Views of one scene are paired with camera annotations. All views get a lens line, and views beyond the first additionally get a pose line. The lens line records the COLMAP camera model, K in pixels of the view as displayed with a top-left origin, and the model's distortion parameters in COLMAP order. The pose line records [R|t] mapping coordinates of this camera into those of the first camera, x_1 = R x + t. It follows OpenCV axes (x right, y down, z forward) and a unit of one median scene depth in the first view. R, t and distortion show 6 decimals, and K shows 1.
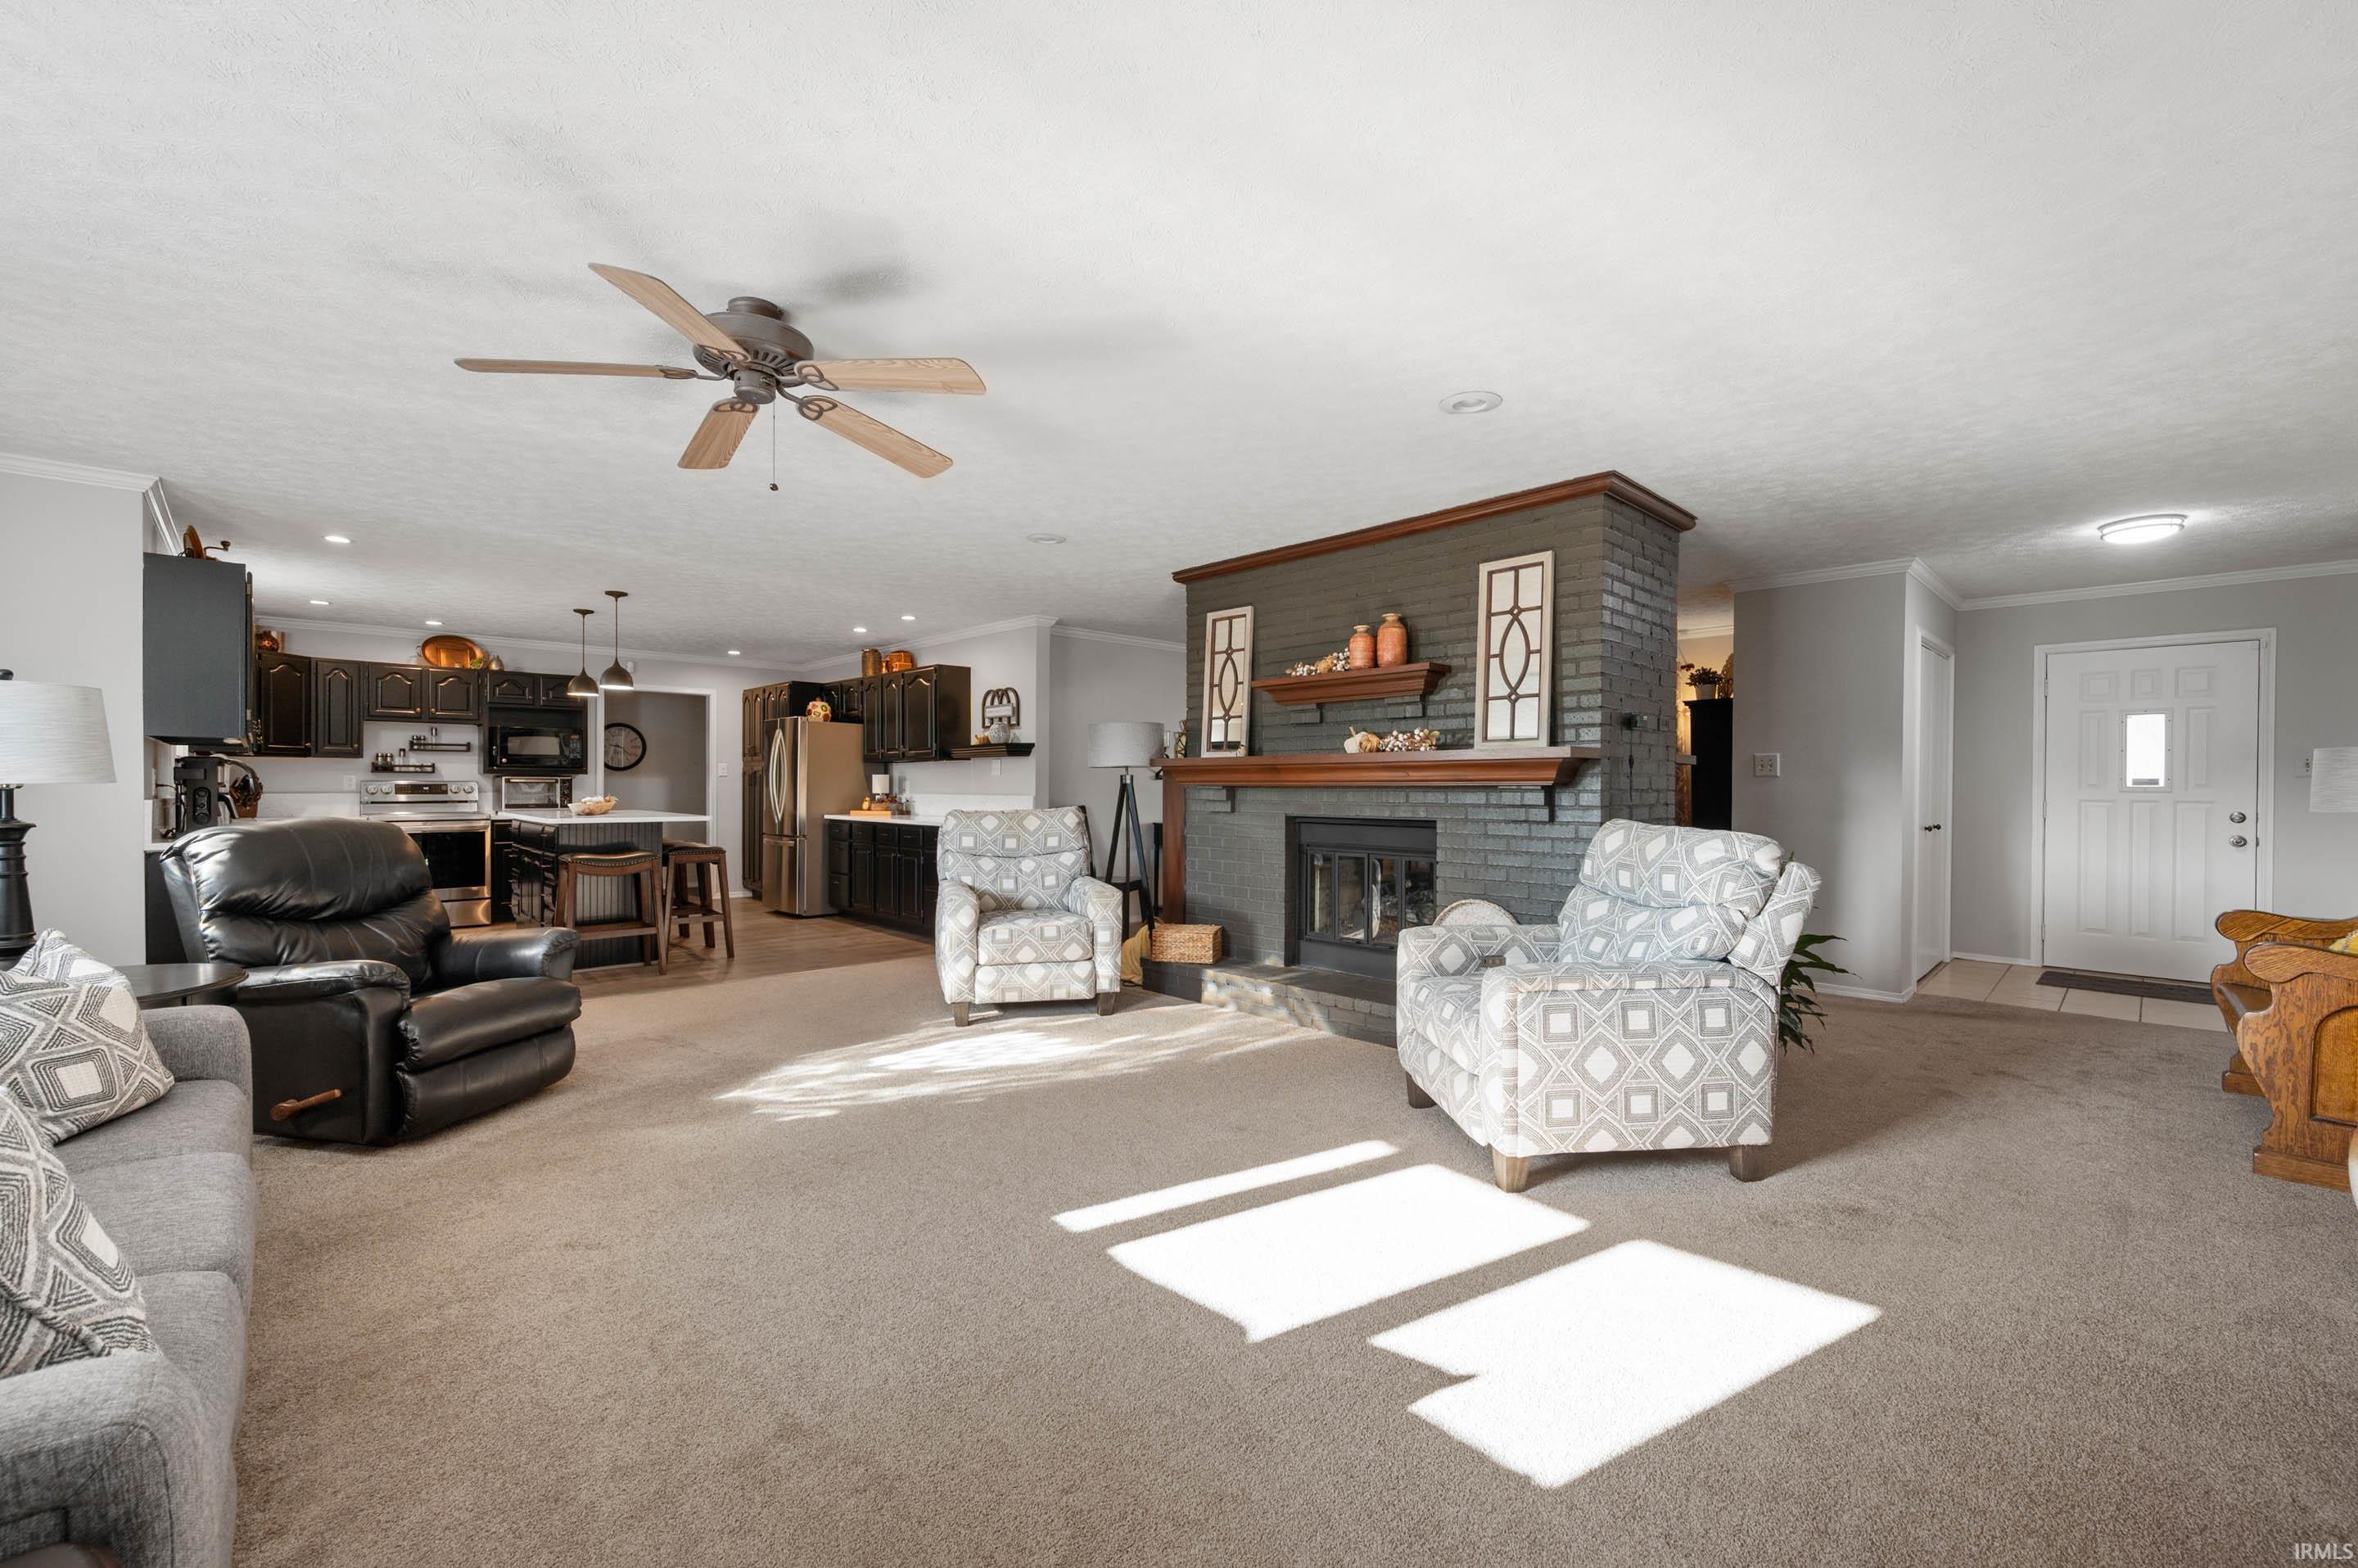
lens RADIAL K [[953.9, 0, 1179.0], [0, 953.9, 784.0], [0, 0, 1]] dist [-0.000337, 0.000017]
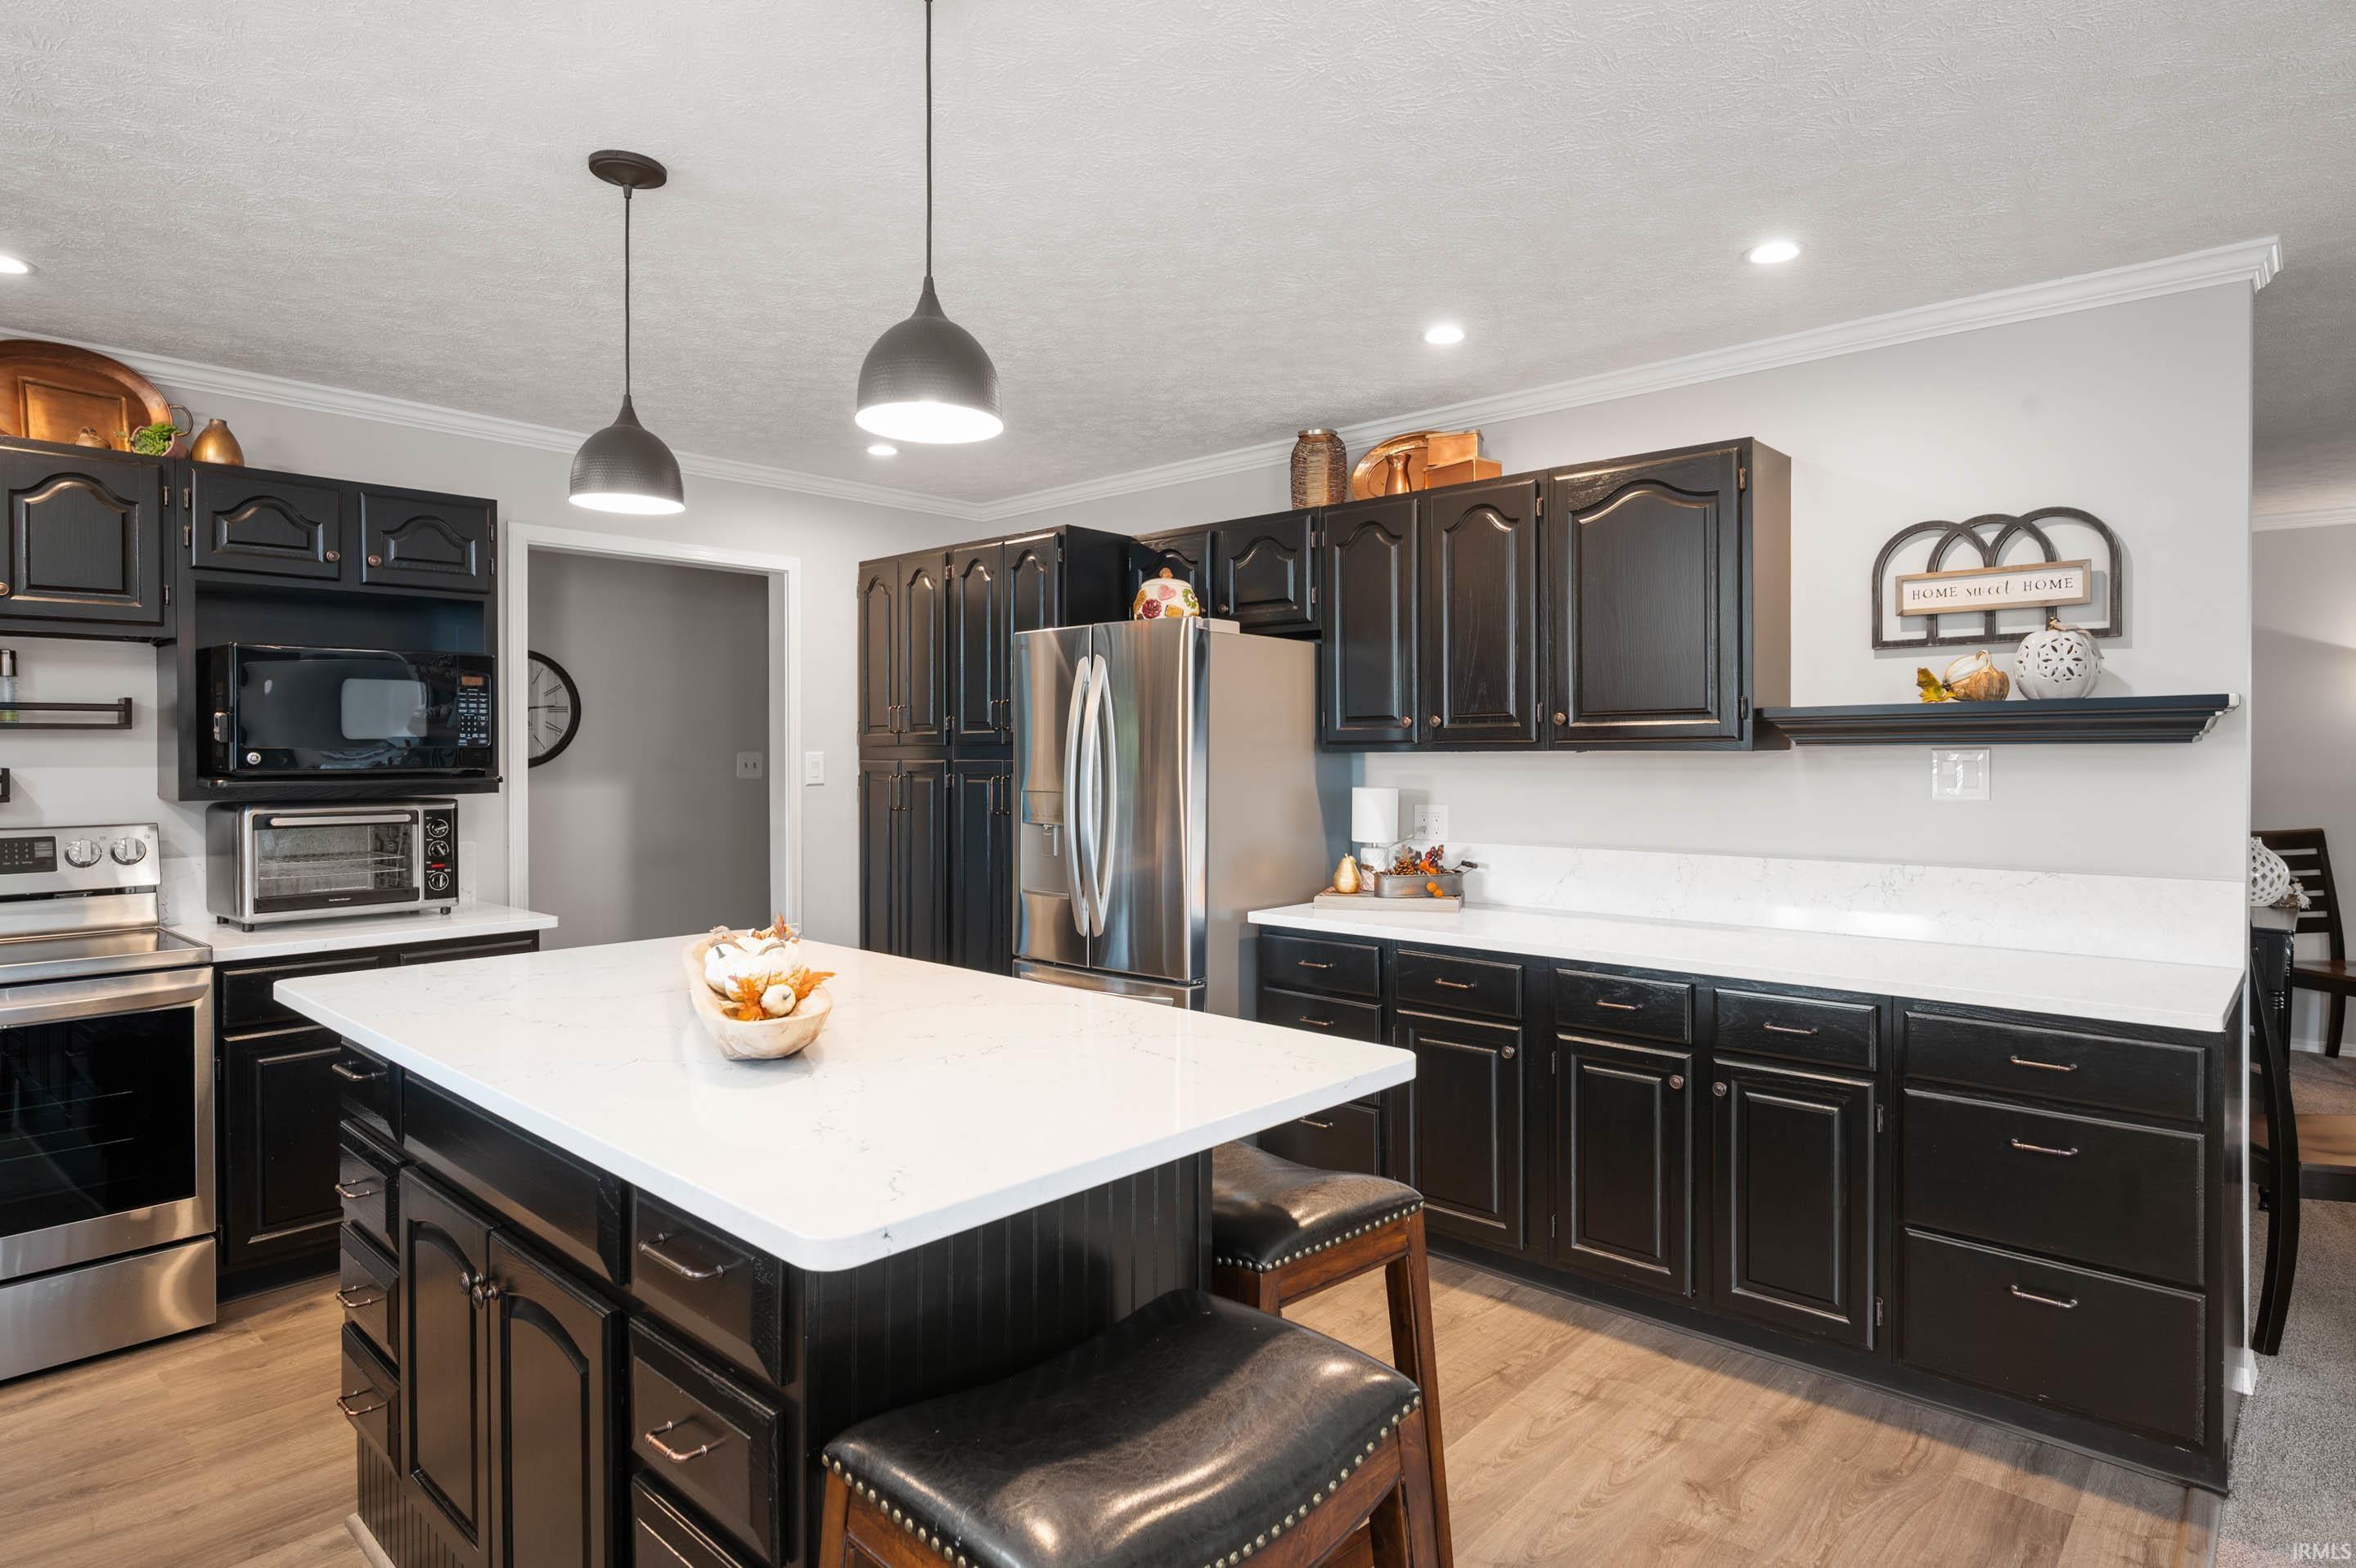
lens RADIAL K [[1288.4, 0, 1178.4], [0, 1288.4, 750.6], [0, 0, 1]] dist [0.000307, -0.000998]
pose [[0.997648, -0.006278, 0.068252, -0.433044], [0.006171, 0.999979, 0.001783, -0.025483], [-0.068262, -0.001357, 0.997667, 0.560185]]
